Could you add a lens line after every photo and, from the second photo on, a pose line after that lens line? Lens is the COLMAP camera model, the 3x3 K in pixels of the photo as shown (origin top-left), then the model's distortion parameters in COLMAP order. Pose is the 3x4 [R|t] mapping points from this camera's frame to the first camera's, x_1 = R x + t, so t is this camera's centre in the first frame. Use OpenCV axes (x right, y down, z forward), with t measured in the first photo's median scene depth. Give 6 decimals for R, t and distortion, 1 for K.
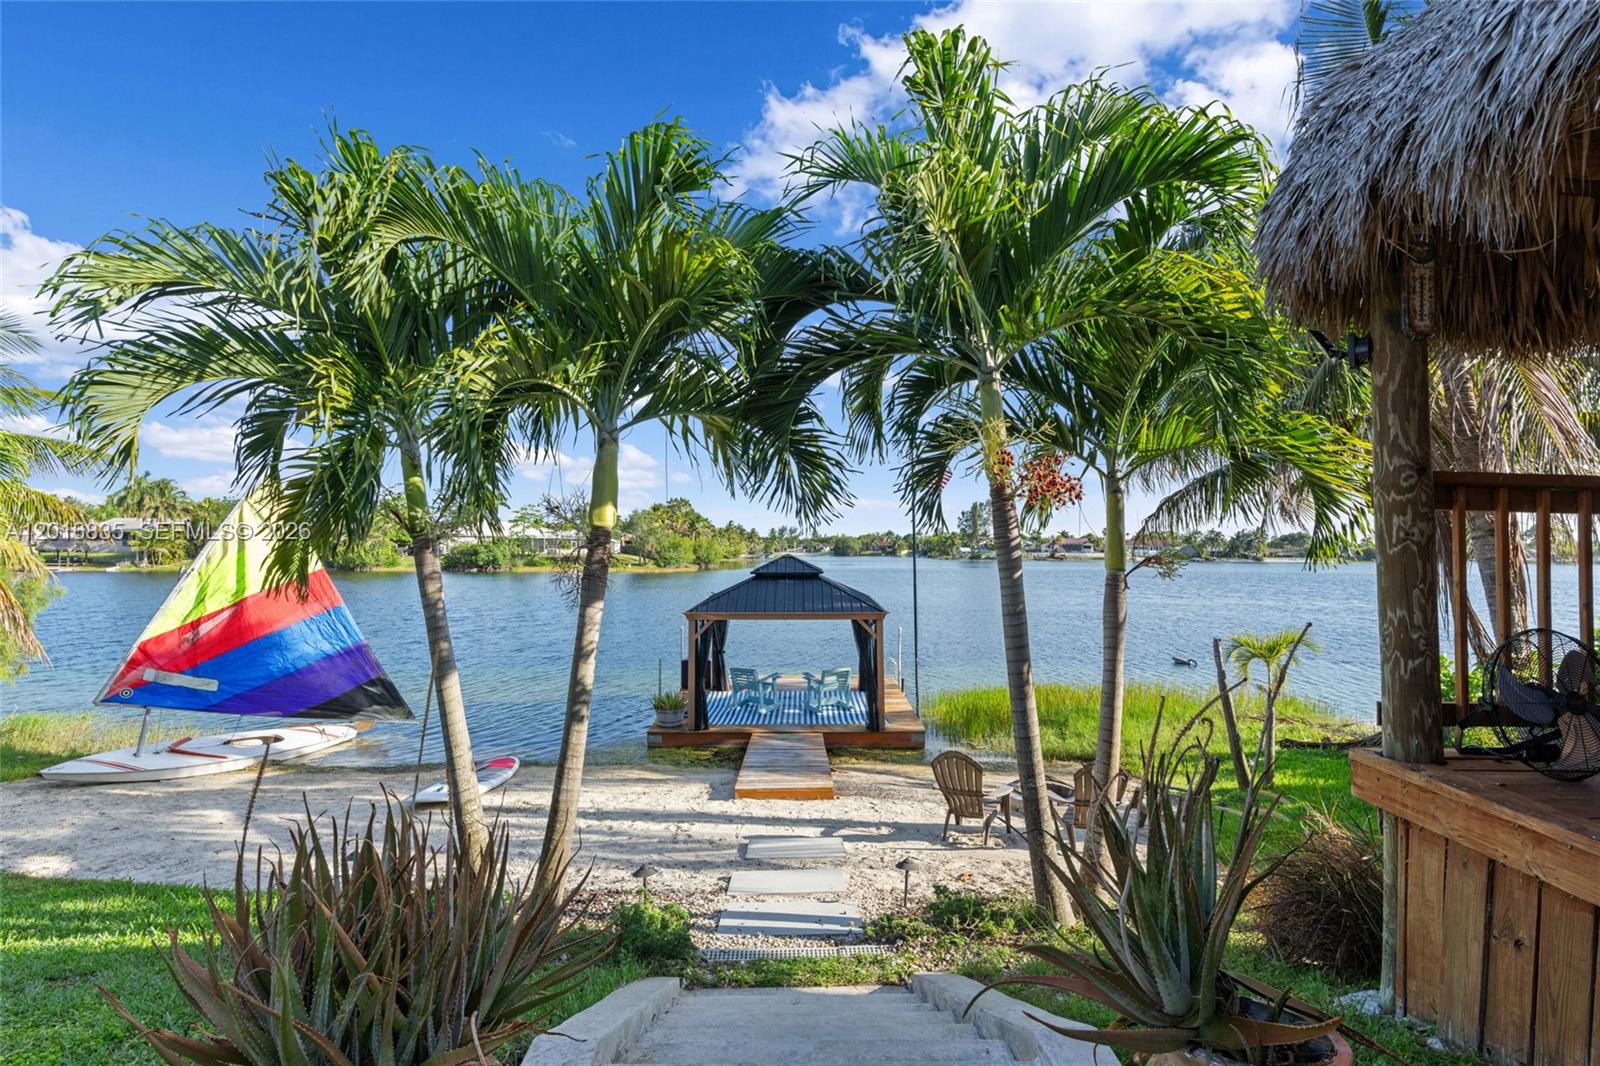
lens RADIAL K [[722.3, 0, 800.6], [0, 722.3, 542.2], [0, 0, 1]] dist [-0.000194, 0.000508]
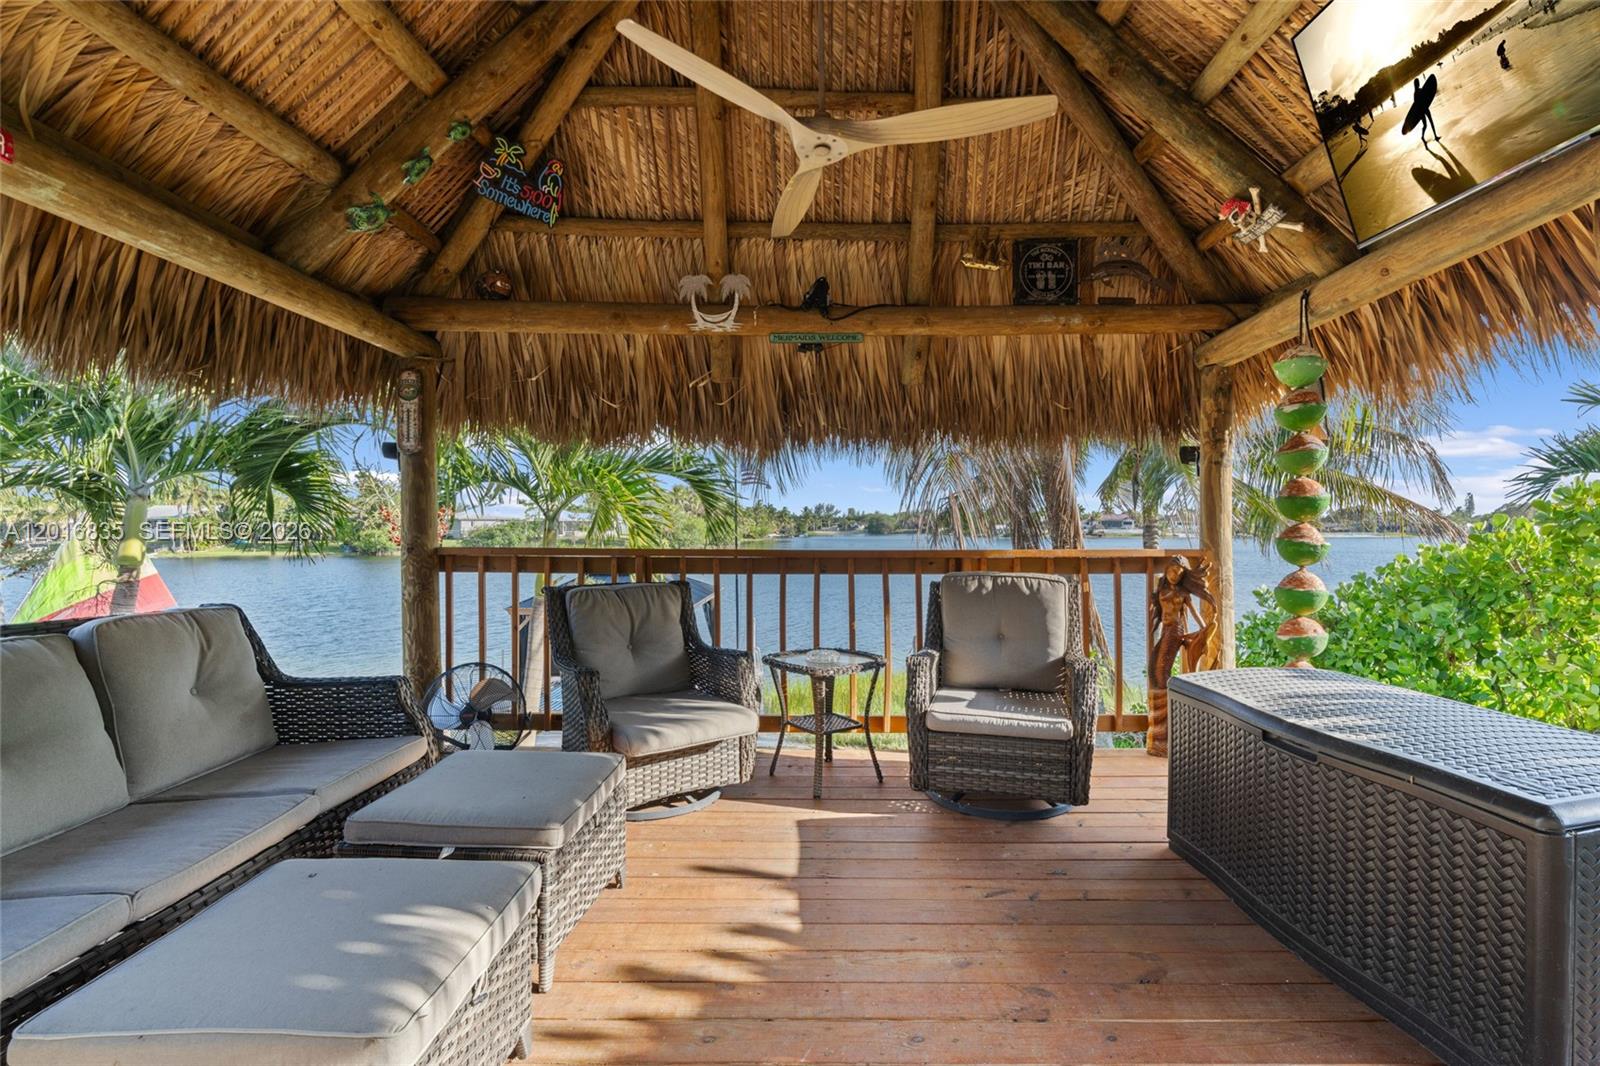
lens RADIAL K [[733.5, 0, 807.9], [0, 733.5, 547.2], [0, 0, 1]] dist [-0.004817, 0.000796]
pose [[0.999022, -0.008489, -0.043402, 0.339712], [0.010077, 0.999283, 0.036486, -0.030147], [0.043061, -0.036888, 0.998391, -0.077155]]
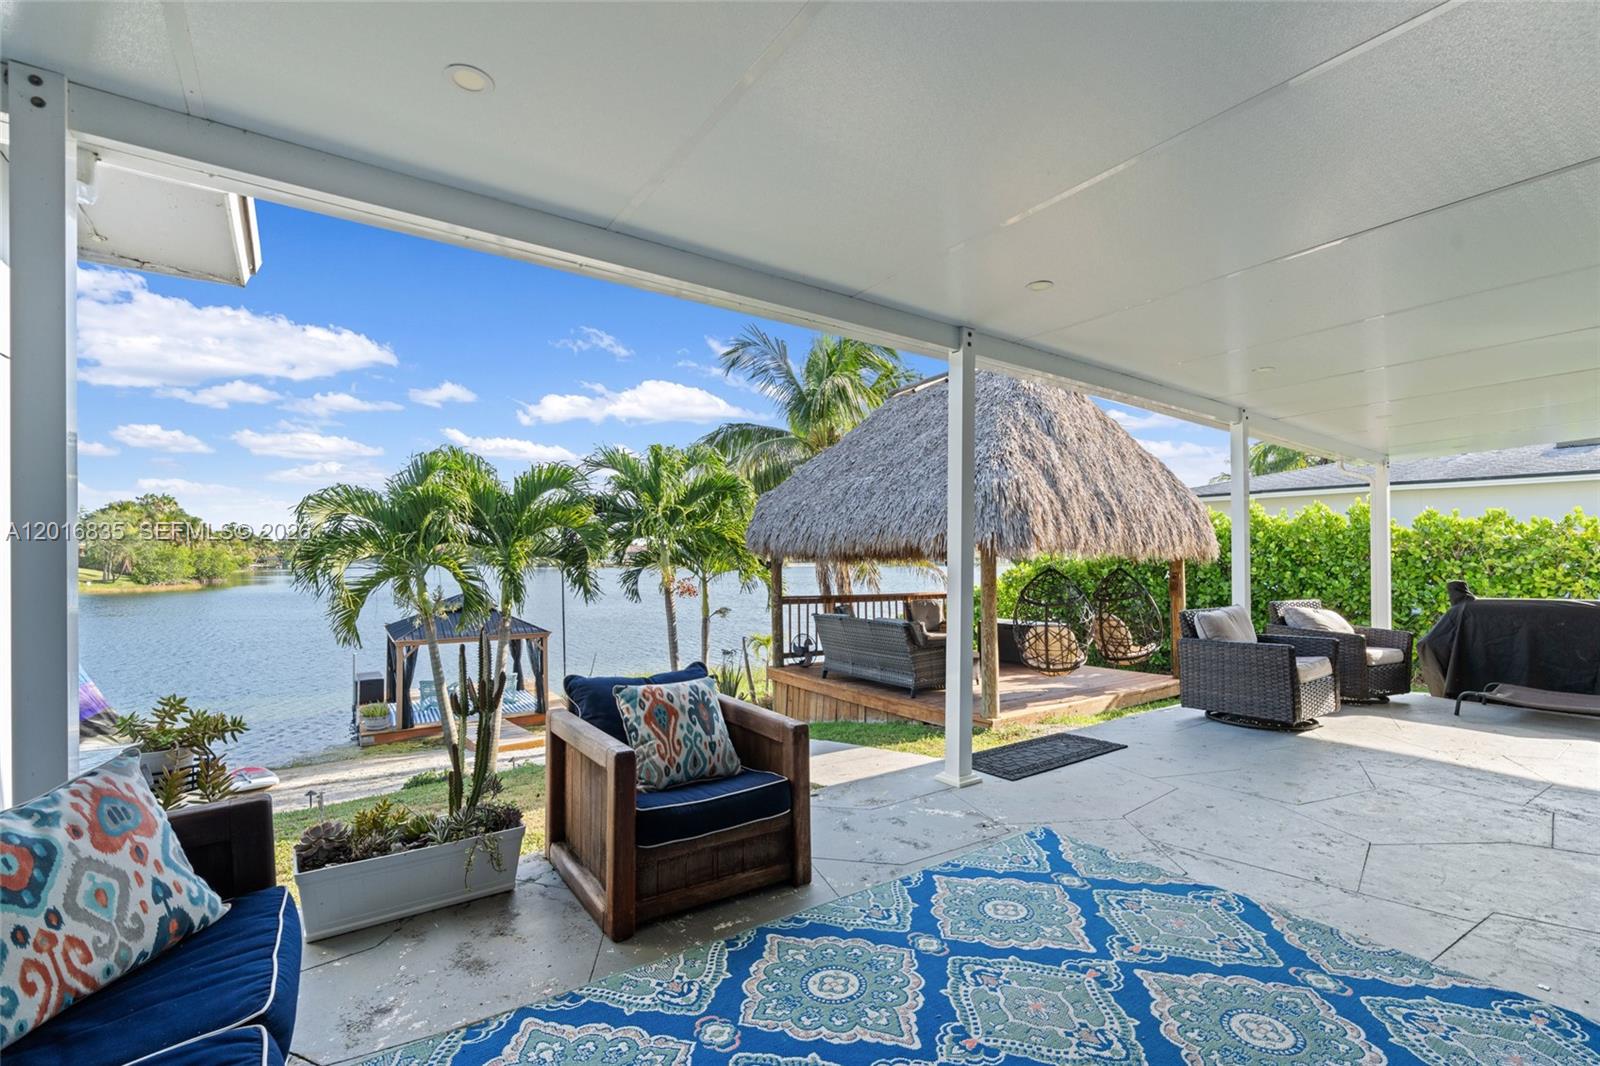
lens RADIAL K [[708.8, 0, 807.0], [0, 708.8, 547.2], [0, 0, 1]] dist [-0.003439, 0.000709]
pose [[0.827082, 0.006726, 0.562041, -0.265219], [-0.005690, 0.999977, -0.003594, -0.075859], [-0.562053, -0.000225, 0.827101, -0.501487]]
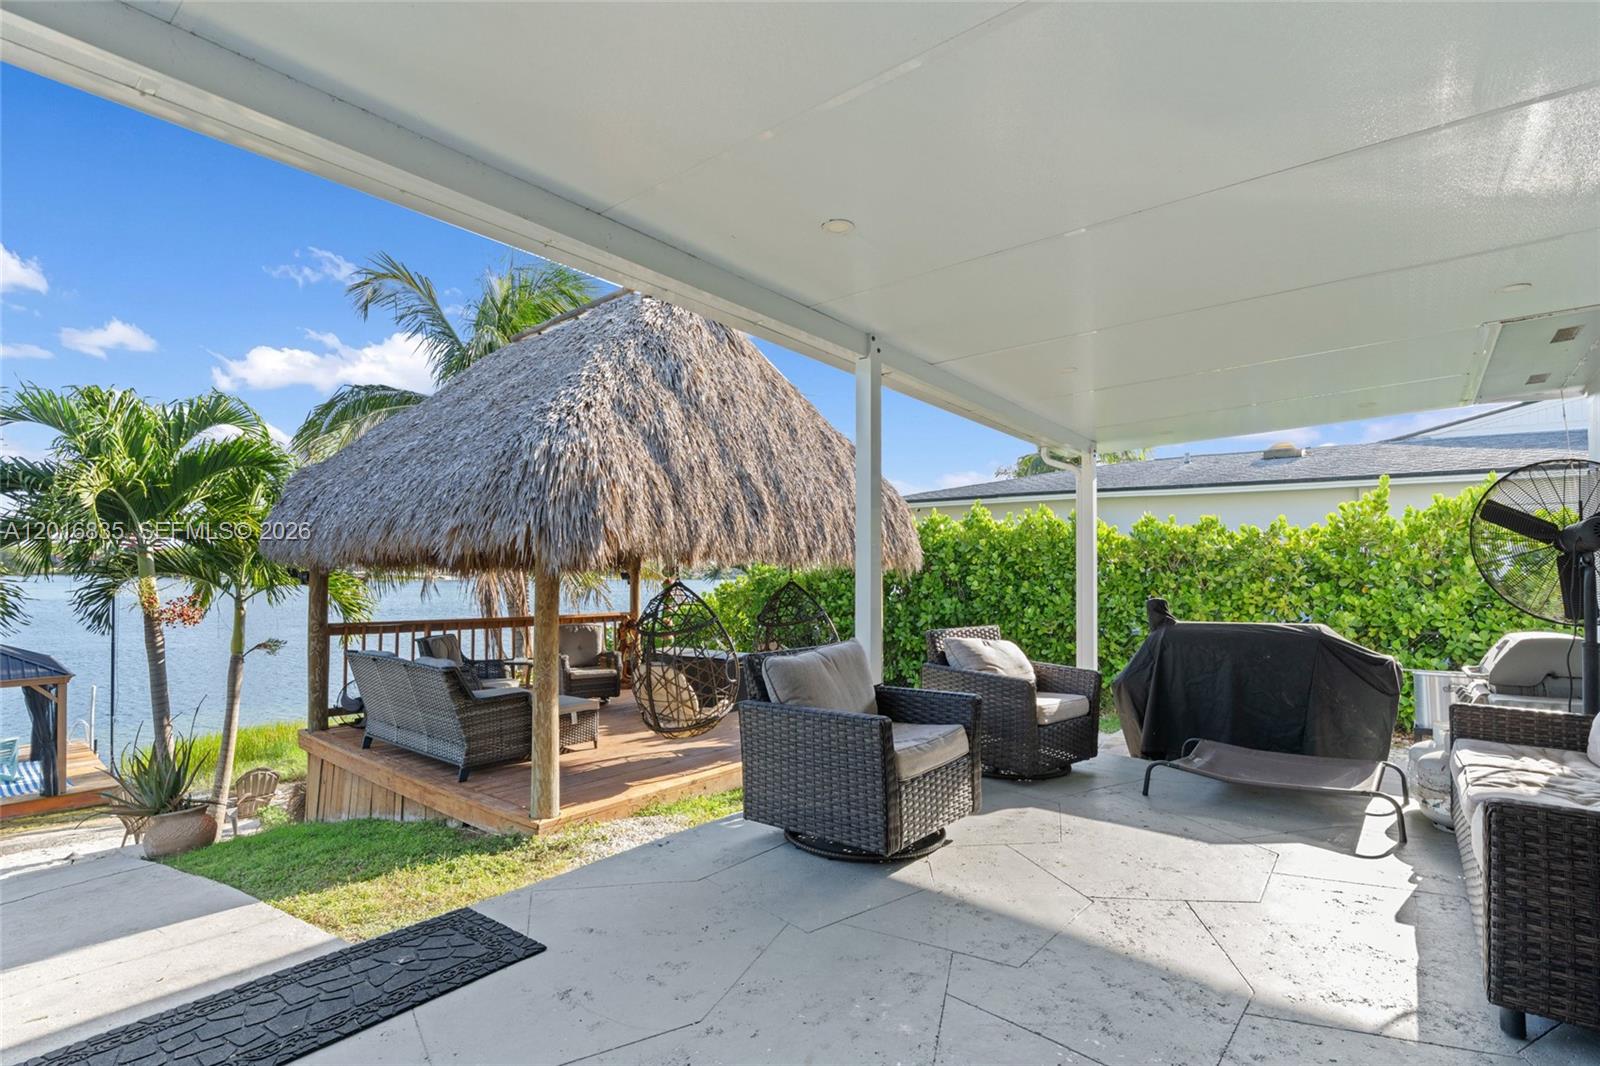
lens RADIAL K [[765.5, 0, 799.6], [0, 765.5, 546.1], [0, 0, 1]] dist [-0.003016, 0.001383]
pose [[0.648784, 0.025678, 0.760539, -0.038311], [-0.013190, 0.999660, -0.022499, -0.072981], [-0.760859, 0.004565, 0.648902, -0.466745]]
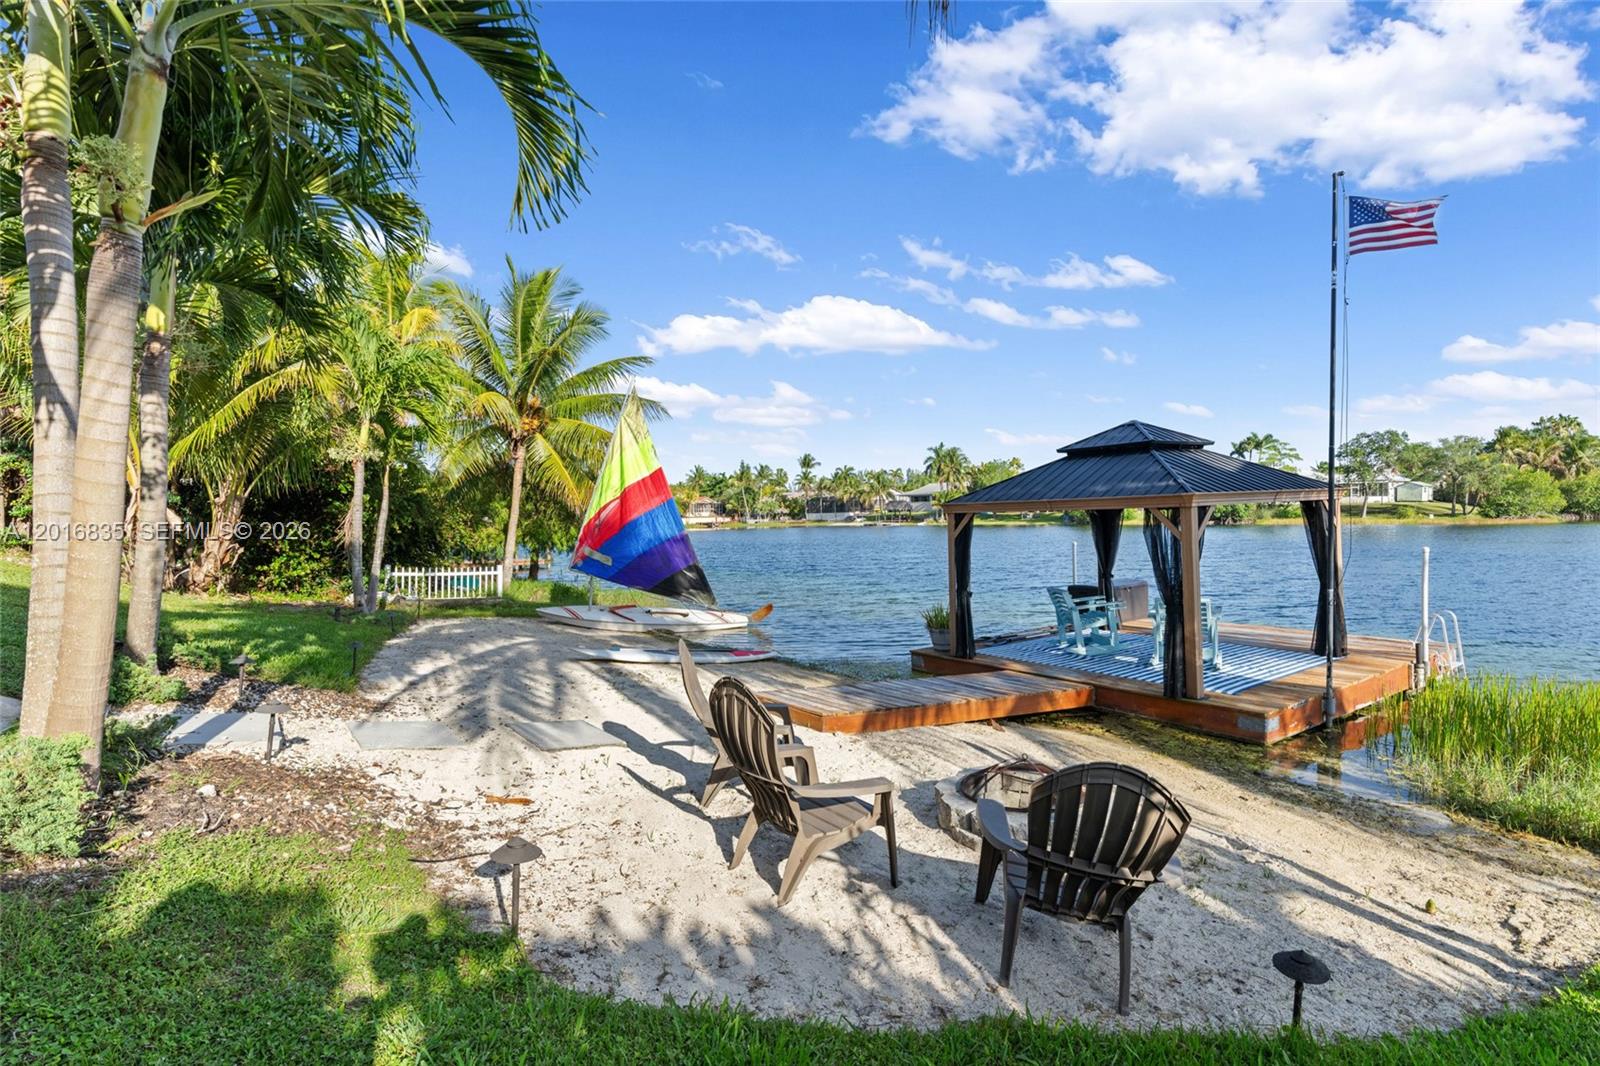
lens RADIAL K [[796.4, 0, 805.5], [0, 796.4, 543.4], [0, 0, 1]] dist [0.000586, 0.000259]
pose [[0.579927, 0.014674, -0.814536, 0.448815], [0.029869, 0.998783, 0.039260, 0.100264], [0.814121, -0.047097, 0.578782, 0.382133]]
